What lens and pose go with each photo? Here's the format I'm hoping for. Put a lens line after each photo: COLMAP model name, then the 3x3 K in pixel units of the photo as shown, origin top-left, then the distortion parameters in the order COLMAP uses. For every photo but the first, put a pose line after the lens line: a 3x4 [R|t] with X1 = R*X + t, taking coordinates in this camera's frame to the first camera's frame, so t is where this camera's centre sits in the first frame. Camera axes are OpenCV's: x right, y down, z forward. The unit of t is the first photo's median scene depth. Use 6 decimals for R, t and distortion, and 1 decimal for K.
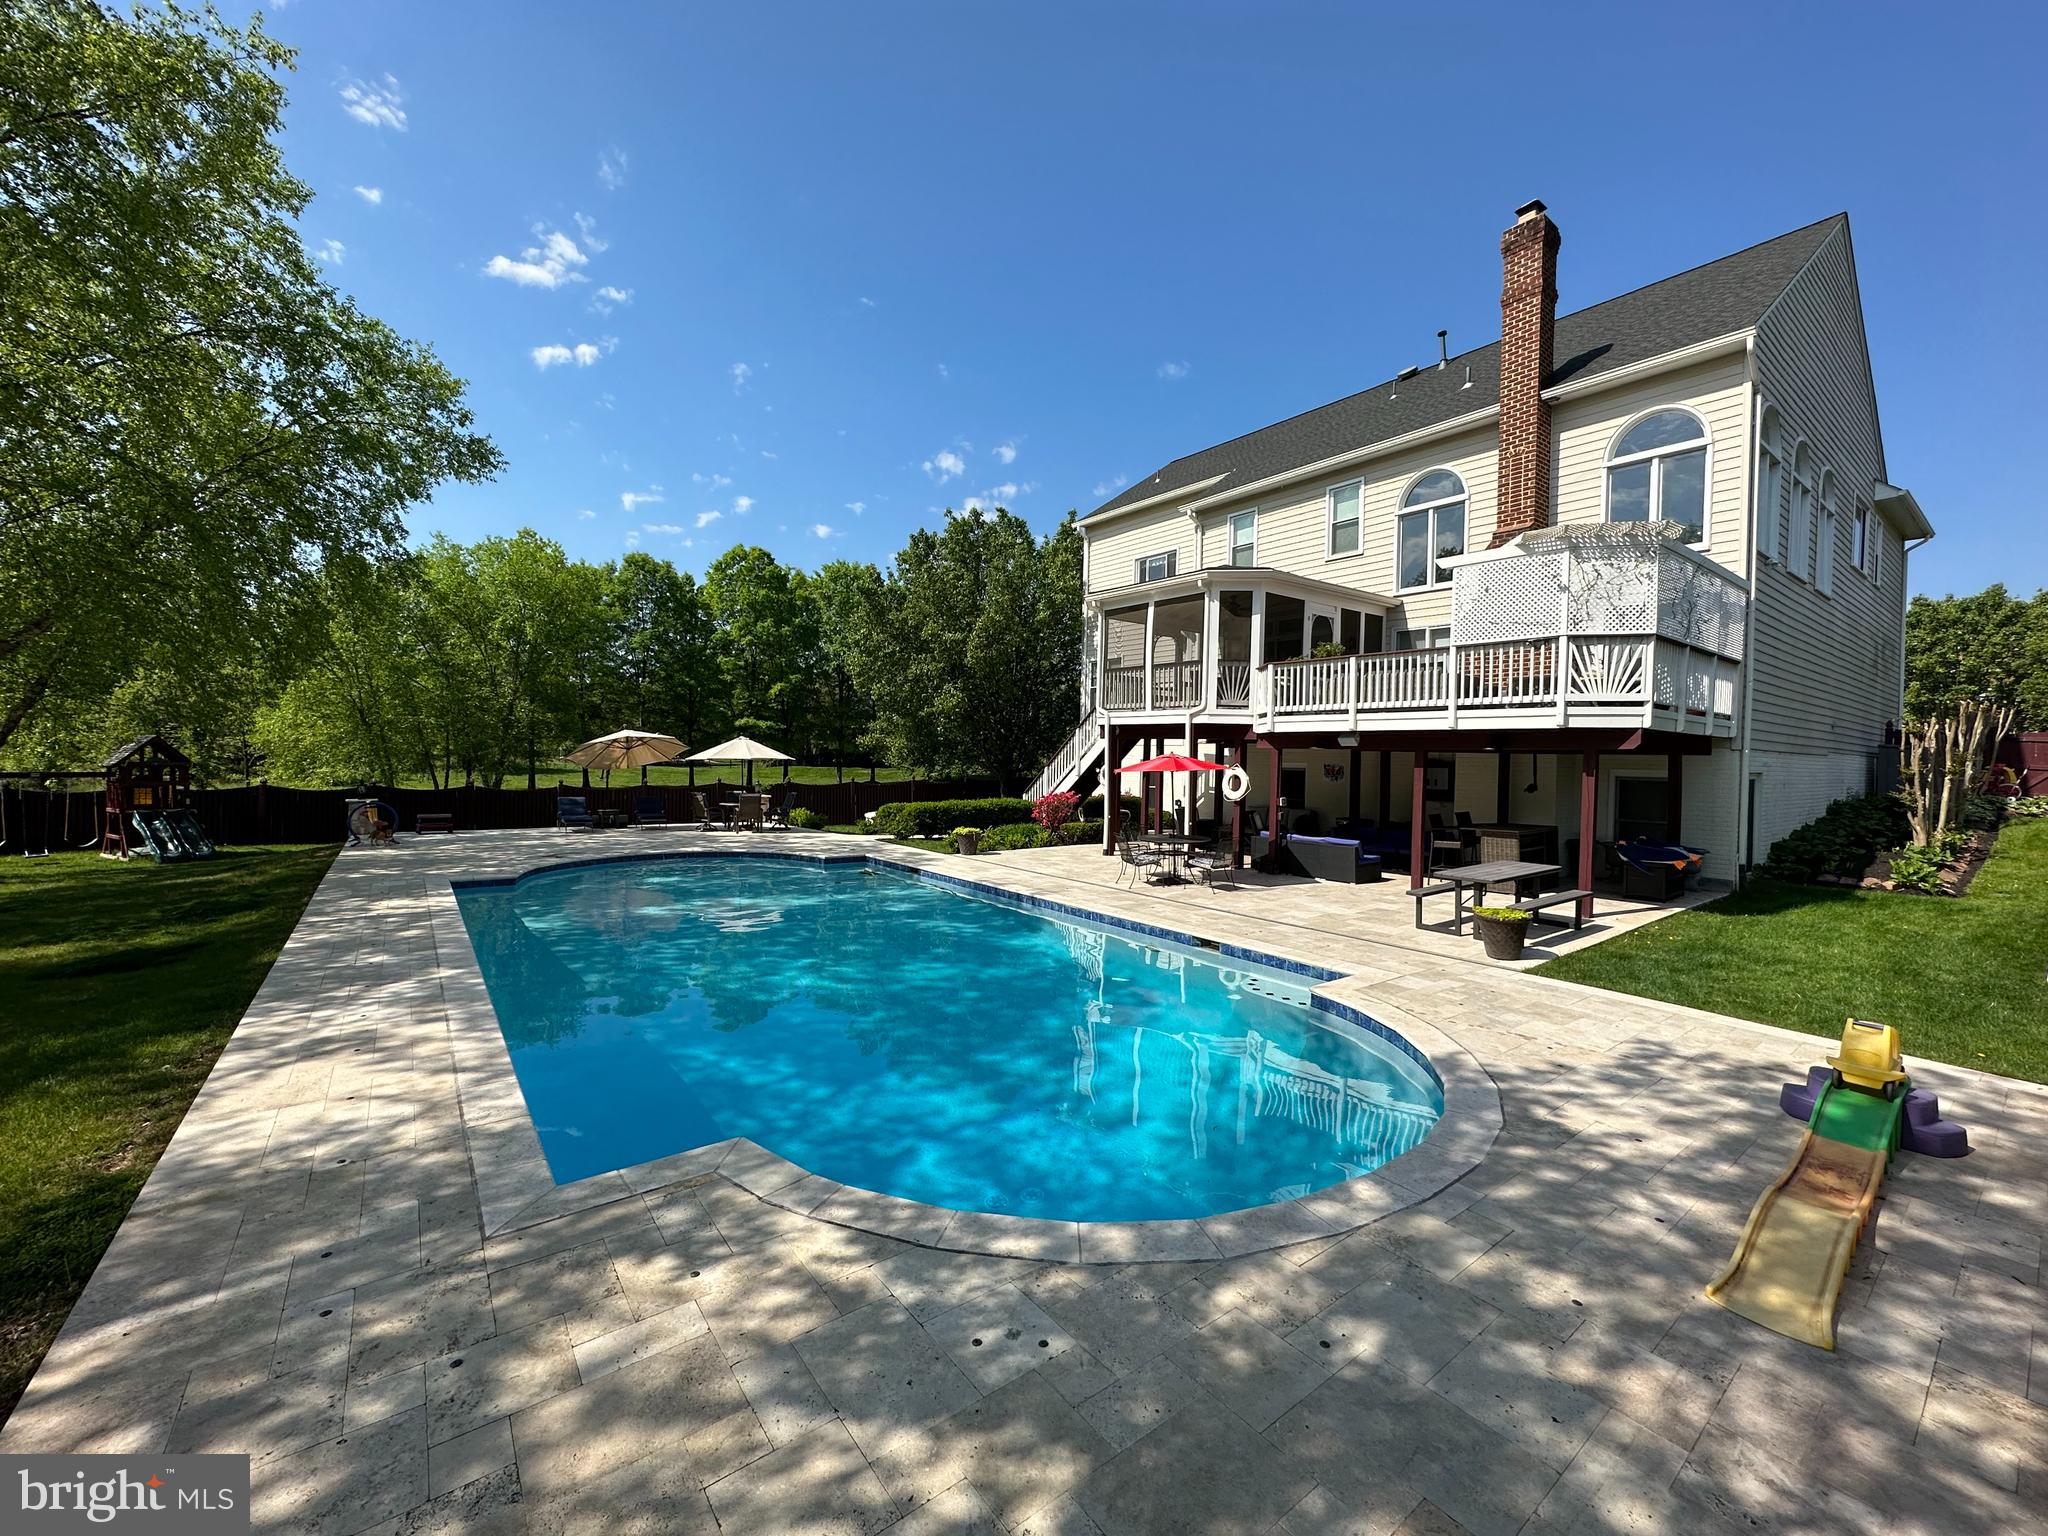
lens RADIAL K [[815.4, 0, 1028.2], [0, 815.4, 770.2], [0, 0, 1]] dist [0.002435, 0.002099]
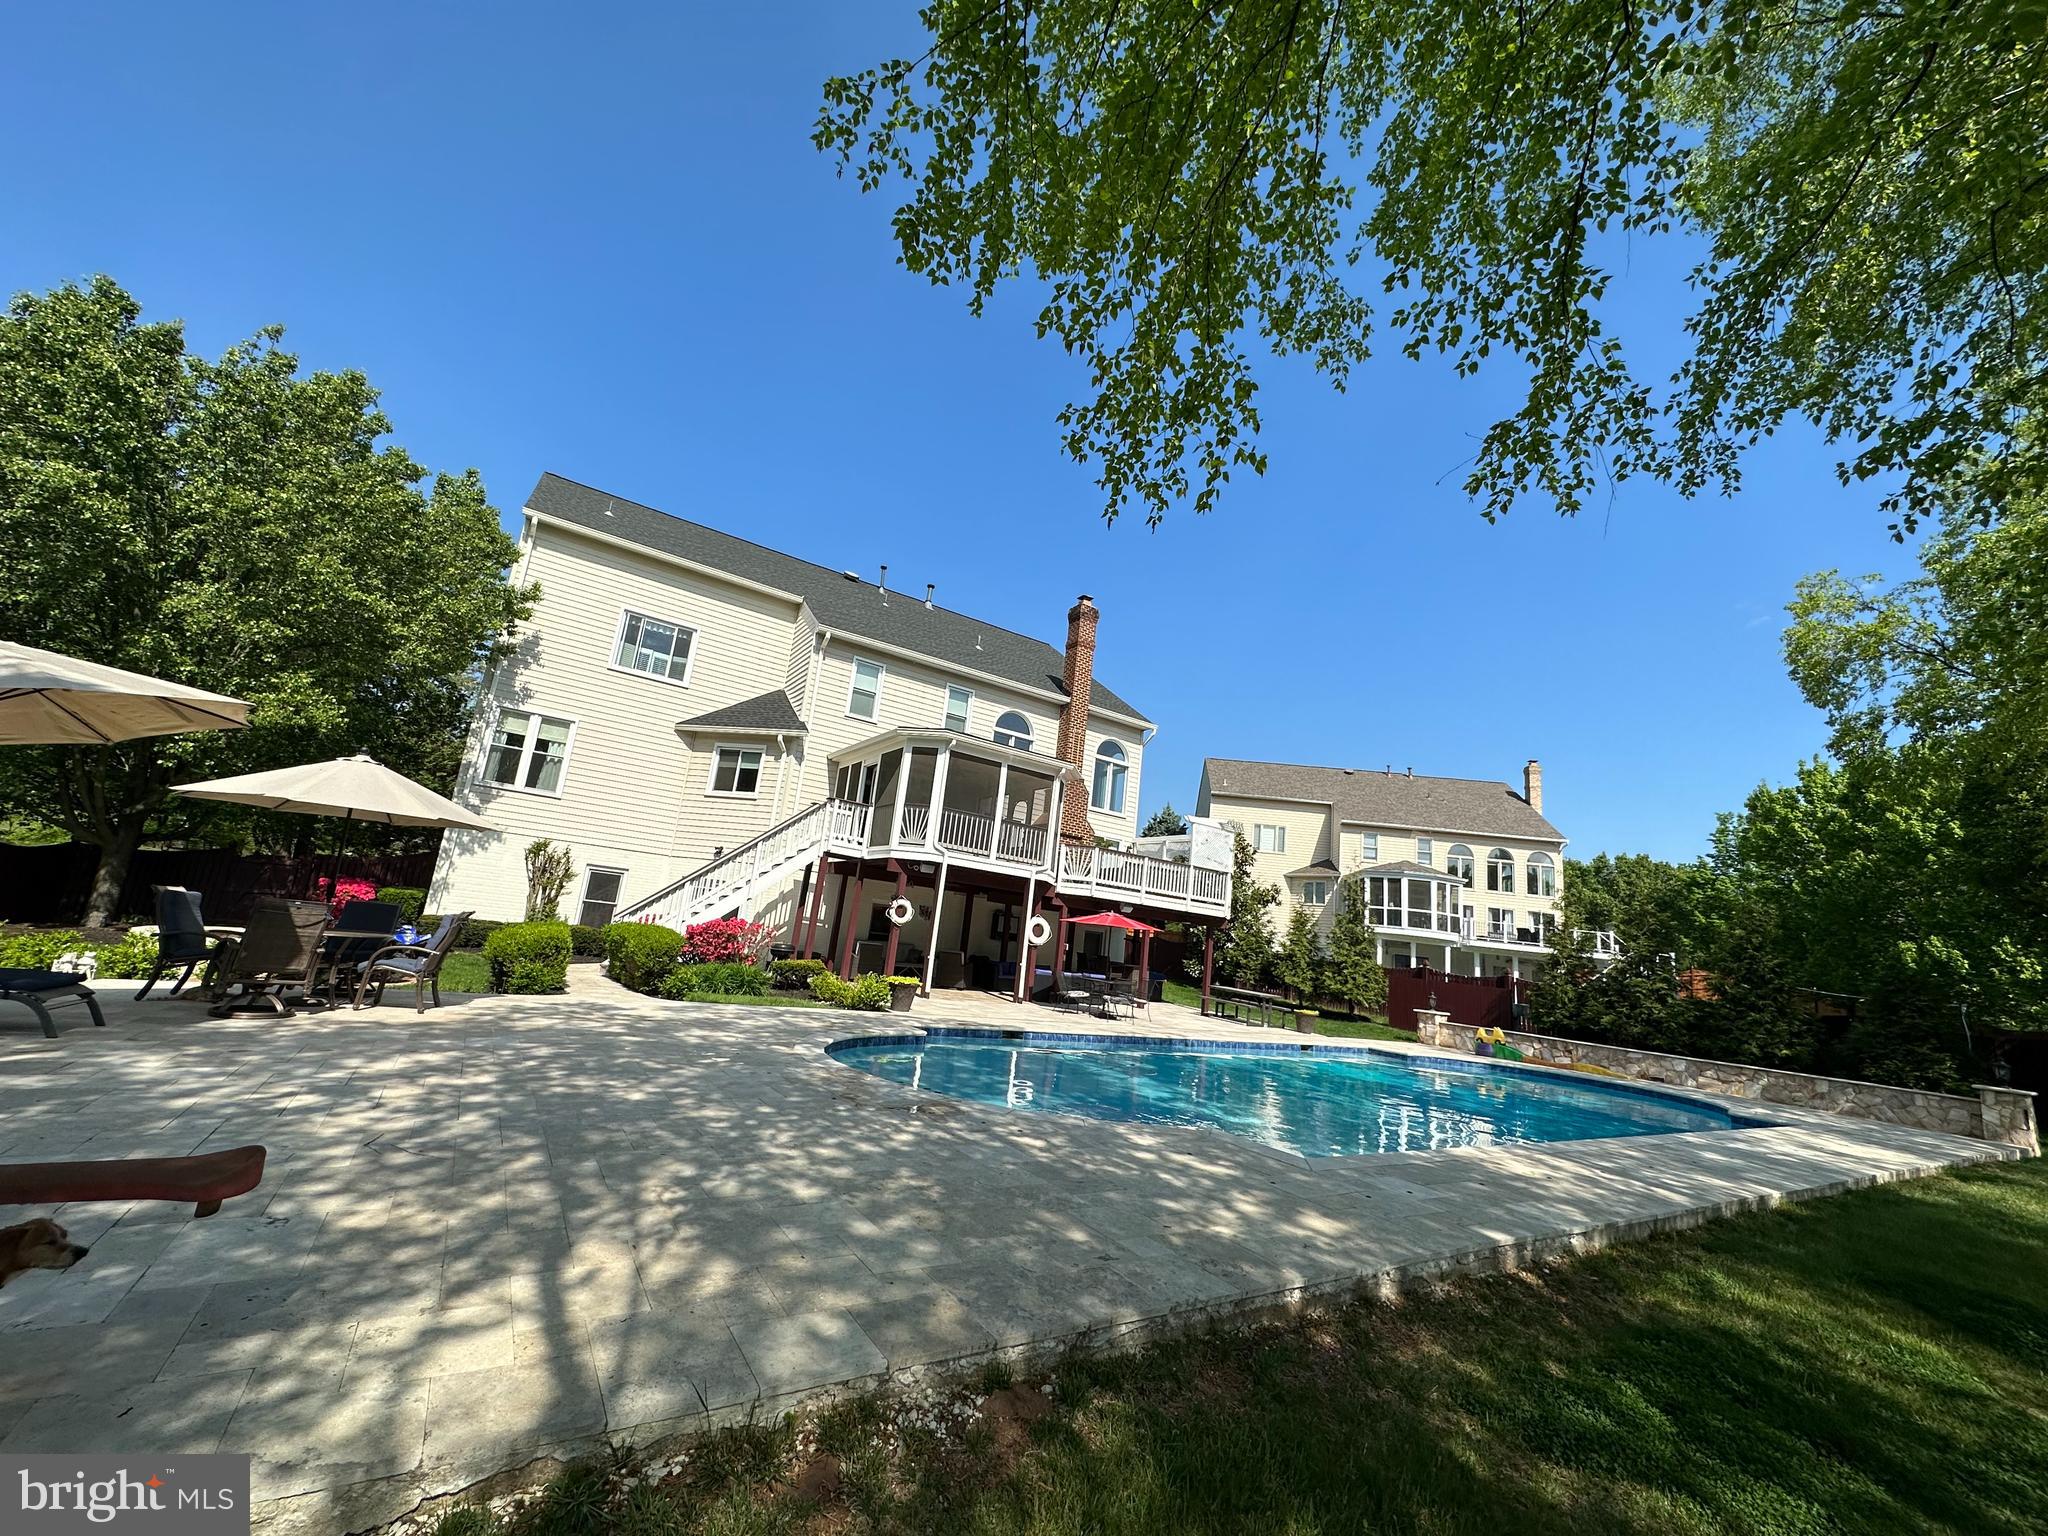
lens RADIAL K [[815.4, 0, 1025.9], [0, 815.4, 768.4], [0, 0, 1]] dist [0.002435, 0.002099]
pose [[0.078762, 0.198214, 0.976989, -0.944478], [-0.092329, 0.977272, -0.190828, 0.012244], [-0.992609, -0.075174, 0.095272, 0.860055]]
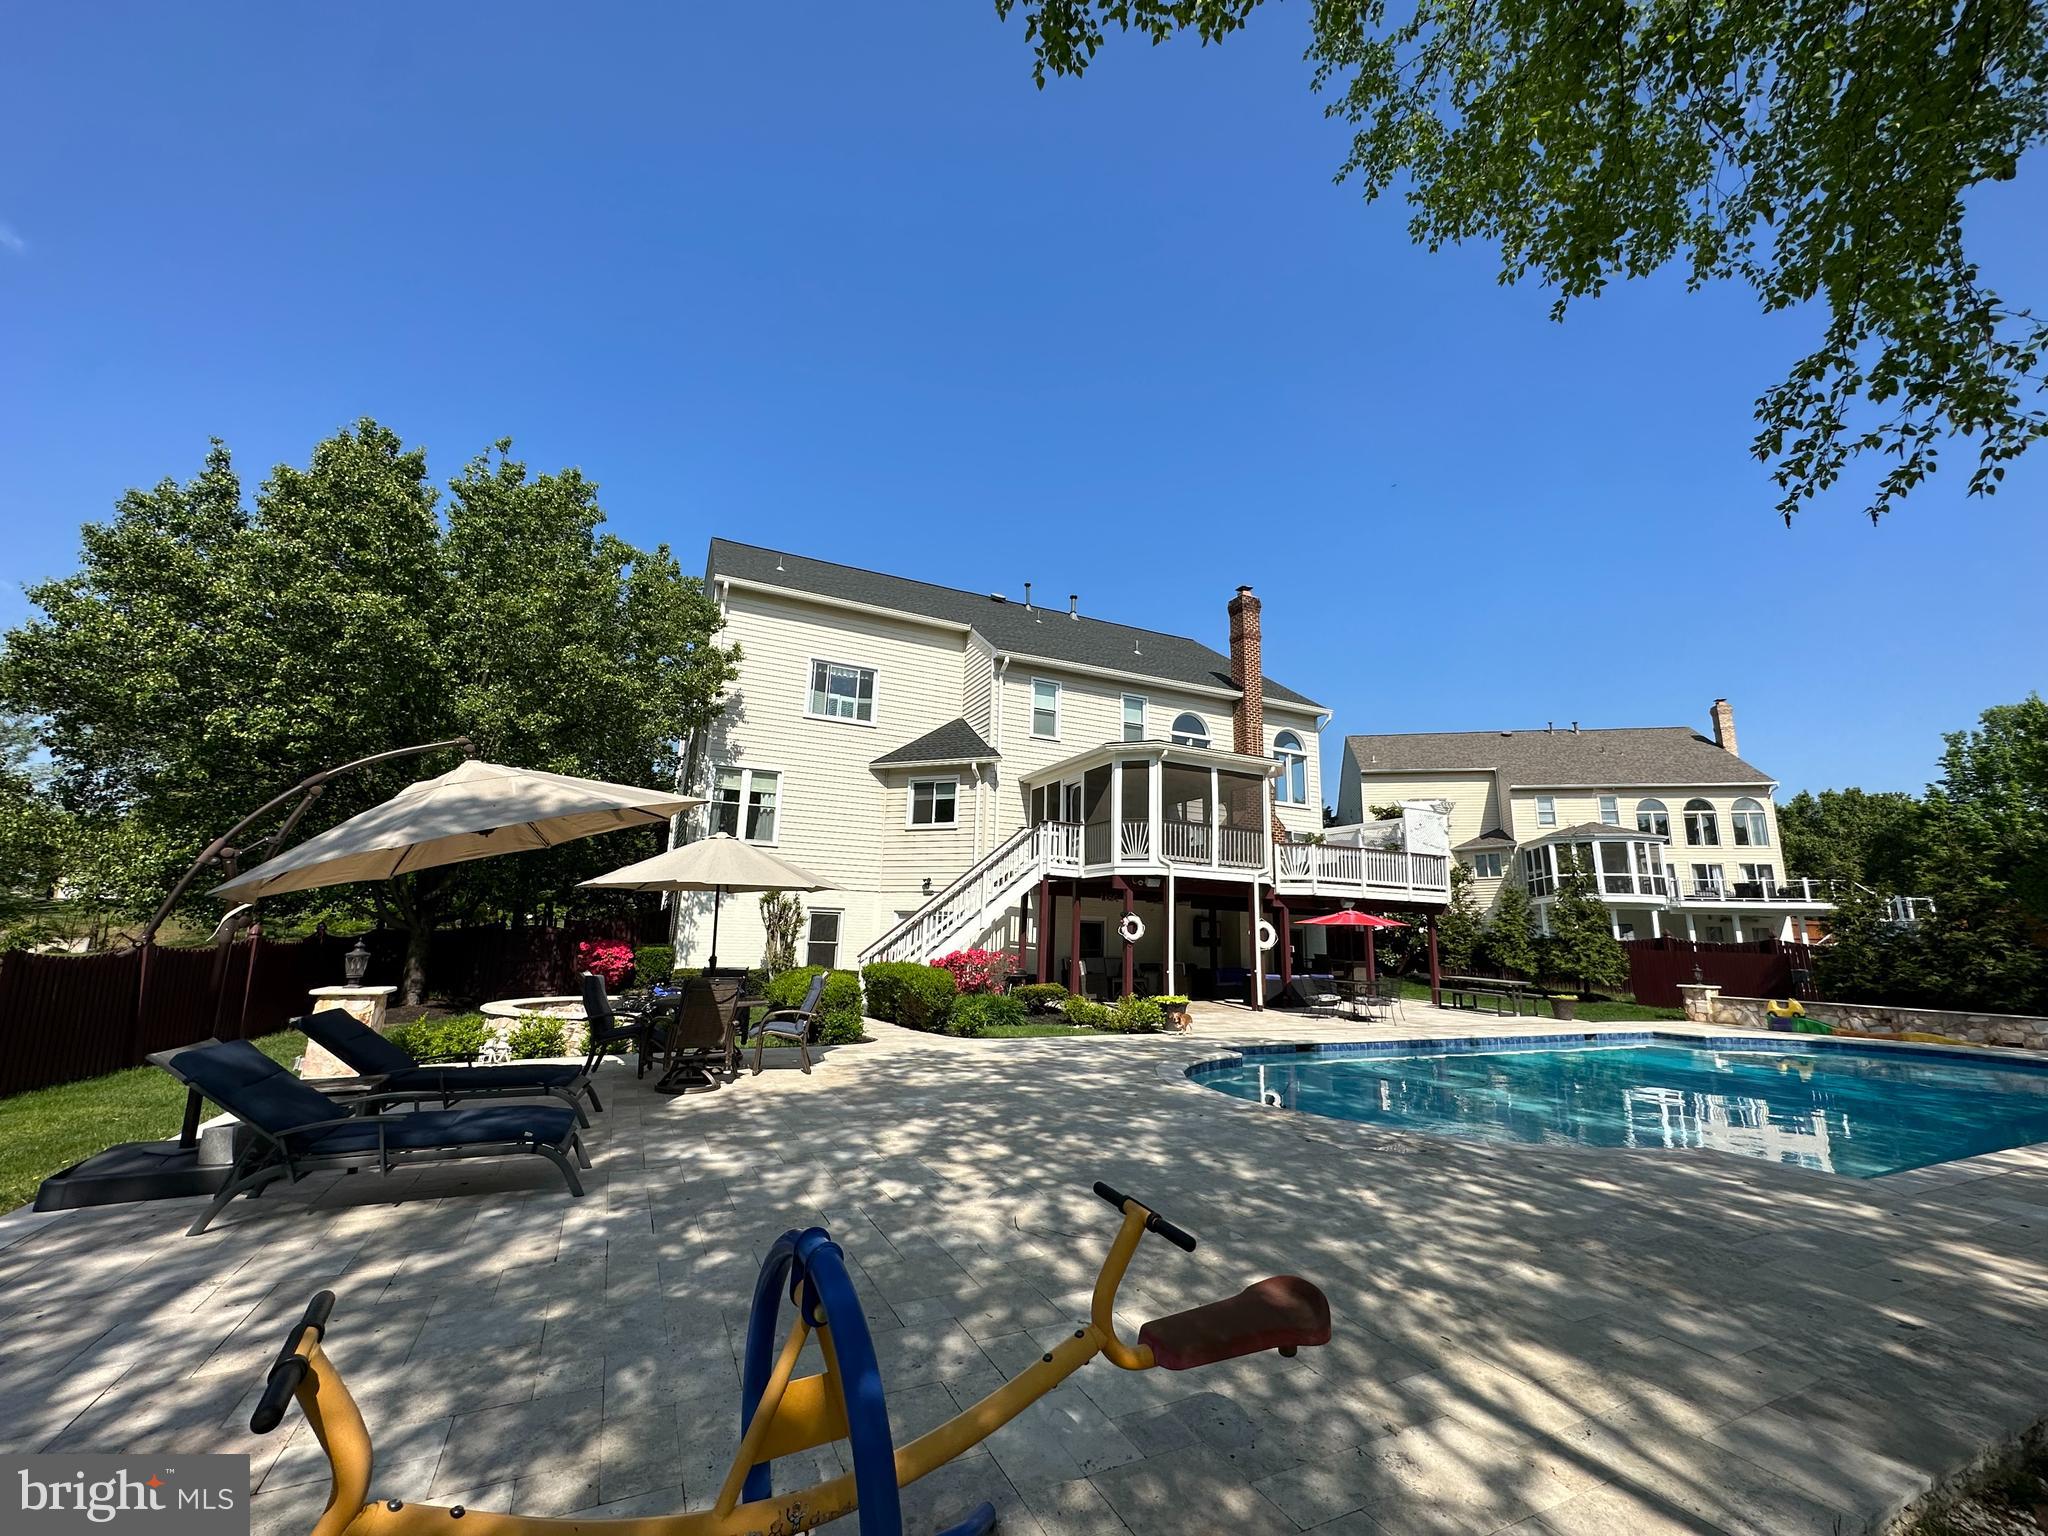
lens RADIAL K [[815.4, 0, 1028.8], [0, 815.4, 770.2], [0, 0, 1]] dist [0.002435, 0.002099]
pose [[0.206675, 0.182395, 0.961258, -0.959102], [-0.007806, 0.982746, -0.184794, 0.001909], [-0.978378, 0.030689, 0.204533, 1.015756]]
